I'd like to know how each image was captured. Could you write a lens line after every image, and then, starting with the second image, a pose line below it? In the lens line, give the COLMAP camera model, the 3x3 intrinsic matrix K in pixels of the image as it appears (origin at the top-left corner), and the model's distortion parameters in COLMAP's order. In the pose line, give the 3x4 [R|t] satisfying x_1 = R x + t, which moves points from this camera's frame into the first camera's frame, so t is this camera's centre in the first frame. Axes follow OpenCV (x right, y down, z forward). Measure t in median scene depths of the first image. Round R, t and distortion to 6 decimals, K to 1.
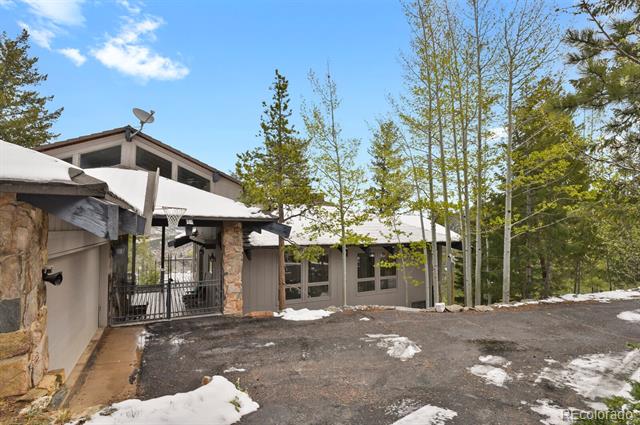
lens RADIAL K [[313.7, 0, 318.1], [0, 313.7, 212.3], [0, 0, 1]] dist [-0.020346, -0.001372]
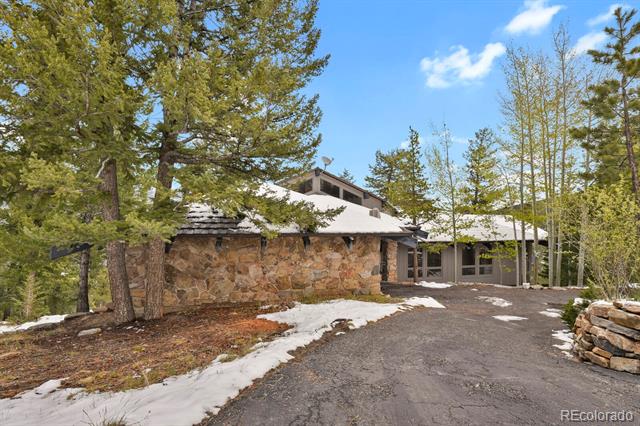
lens RADIAL K [[313.7, 0, 323.6], [0, 313.7, 213.7], [0, 0, 1]] dist [-0.020346, -0.001372]
pose [[0.974078, 0.003441, -0.226186, -0.191204], [0.007027, 0.998942, 0.045458, -0.101394], [0.226103, -0.045869, 0.973023, -0.566210]]
